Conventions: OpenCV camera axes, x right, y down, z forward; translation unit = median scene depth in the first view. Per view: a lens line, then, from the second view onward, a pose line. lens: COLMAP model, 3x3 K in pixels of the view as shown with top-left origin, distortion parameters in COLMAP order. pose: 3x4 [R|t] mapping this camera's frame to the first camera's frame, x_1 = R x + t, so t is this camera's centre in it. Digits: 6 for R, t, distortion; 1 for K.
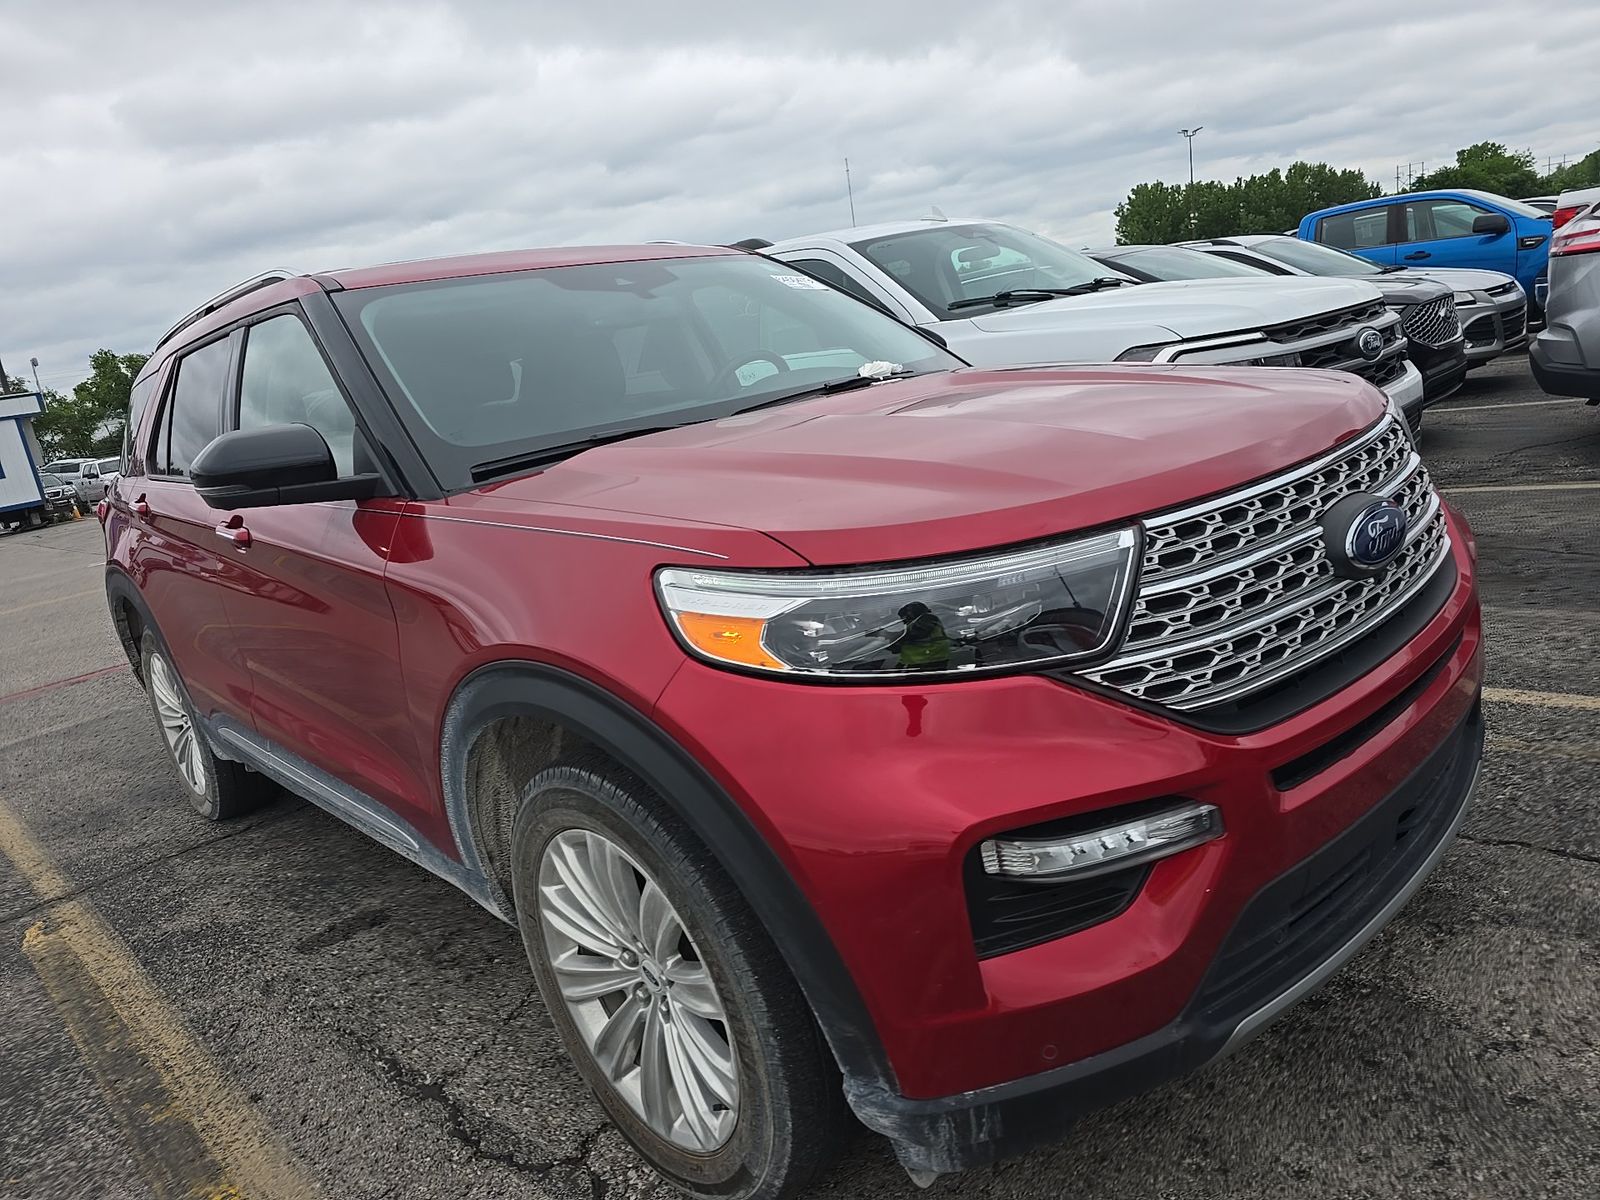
lens RADIAL K [[1091.2, 0, 800.0], [0, 1091.2, 600.0], [0, 0, 1]] dist [0.019320, -0.005170]
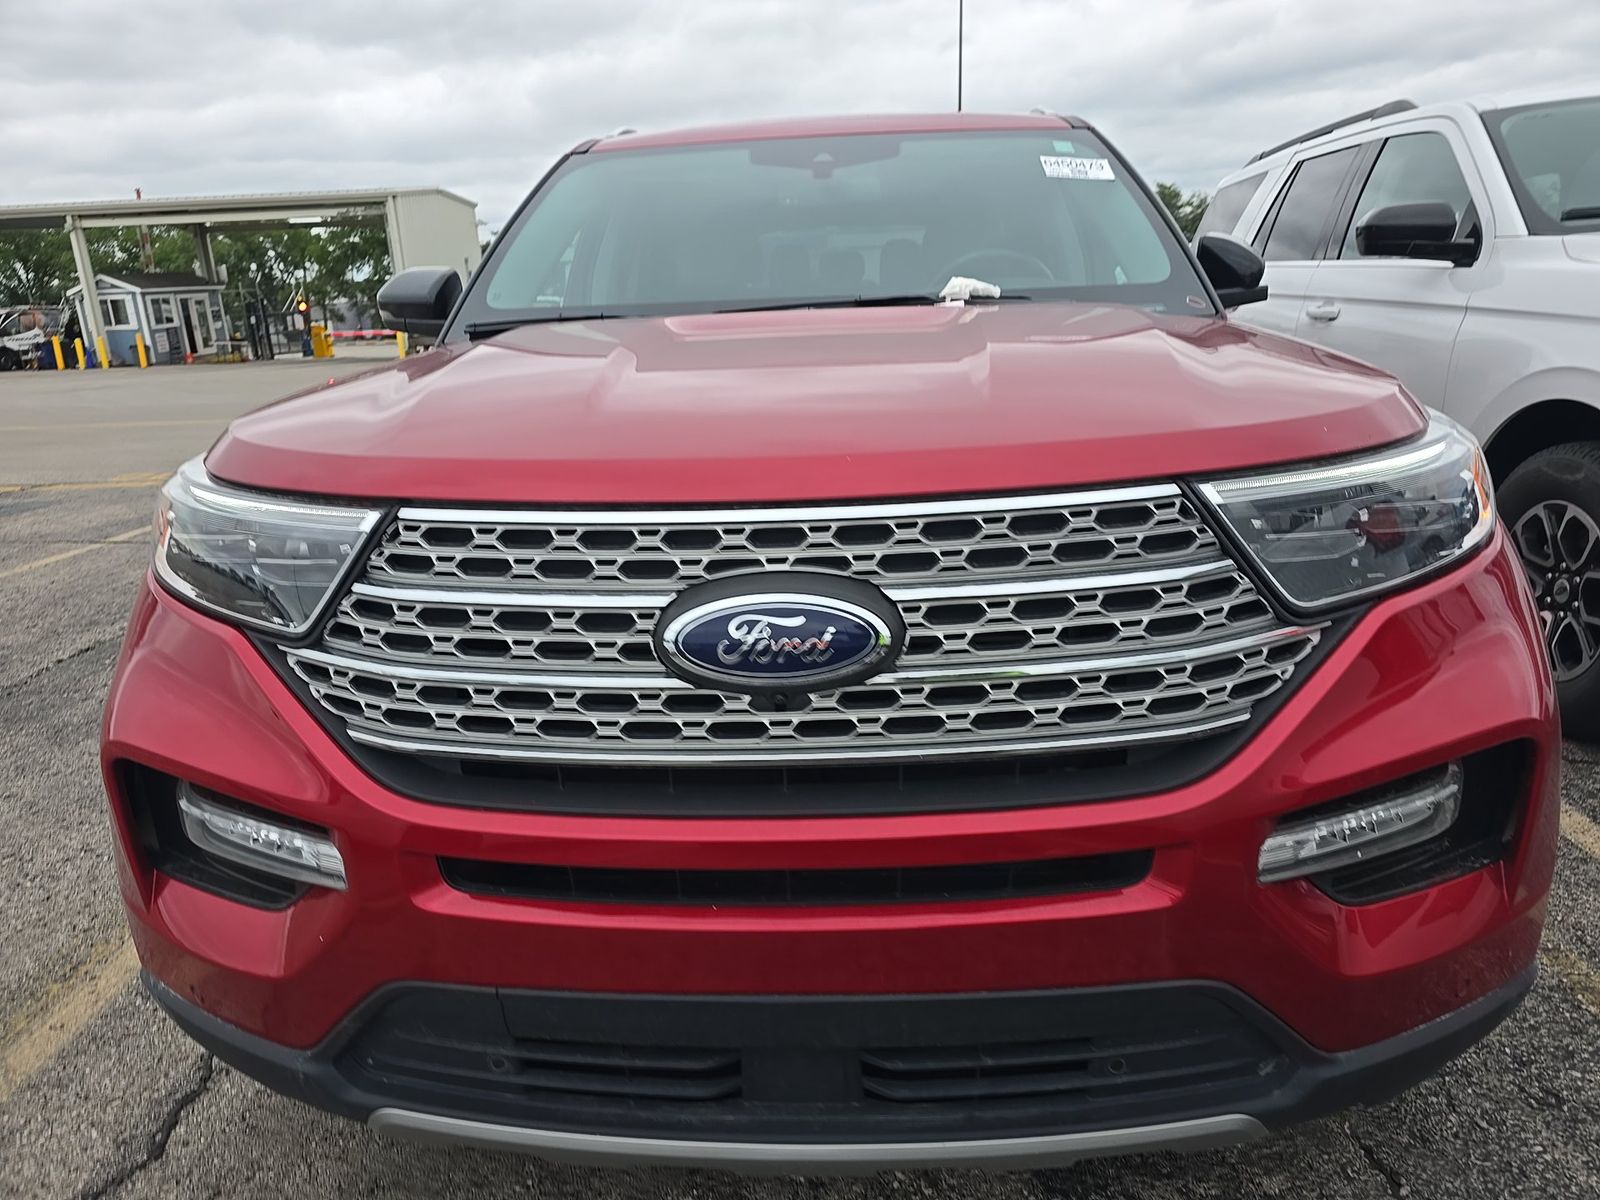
lens RADIAL K [[1091.2, 0, 800.0], [0, 1091.2, 600.0], [0, 0, 1]] dist [0.019320, -0.005170]
pose [[0.684721, 0.321565, -0.654028, 1.005566], [-0.239208, 0.946843, 0.215098, -0.237871], [0.688430, 0.009167, 0.725245, 0.571791]]
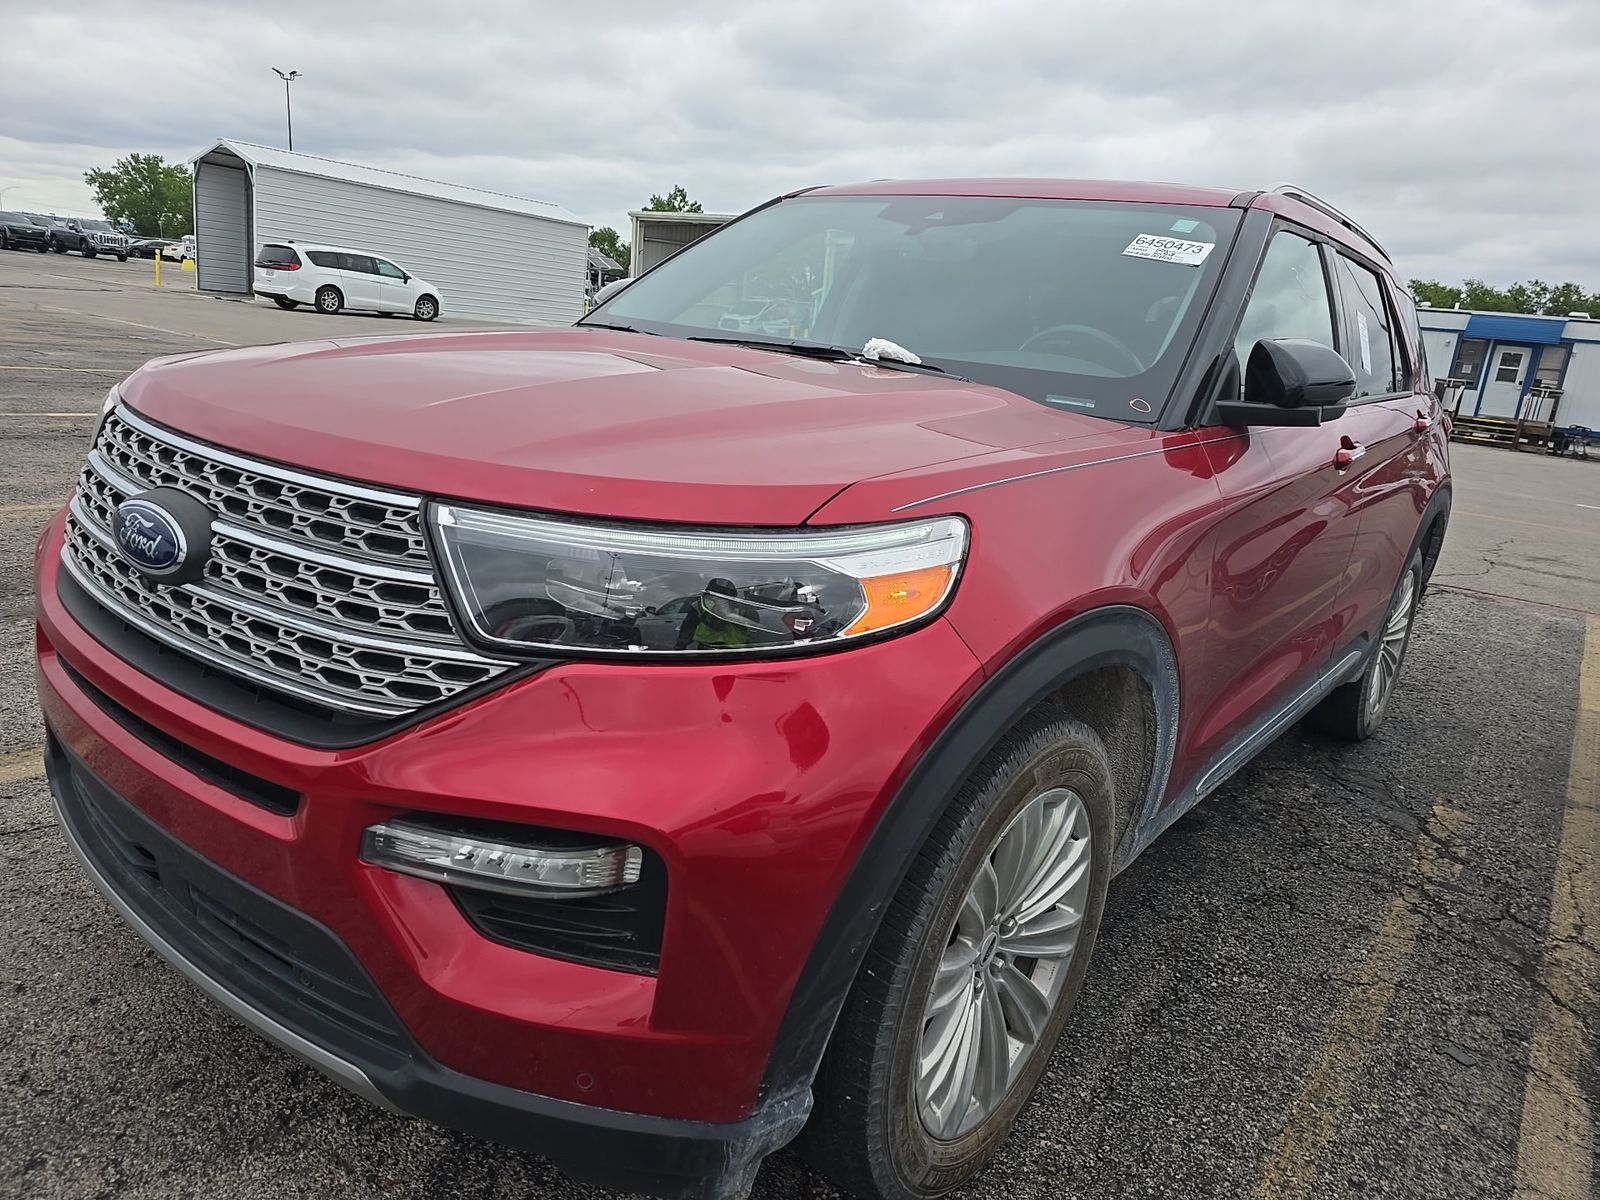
lens RADIAL K [[1091.2, 0, 800.0], [0, 1091.2, 600.0], [0, 0, 1]] dist [0.019320, -0.005170]
pose [[0.123930, 0.417076, -0.900383, 1.479825], [-0.352604, 0.866668, 0.352926, -0.536282], [0.927530, 0.273740, 0.254469, 1.337708]]
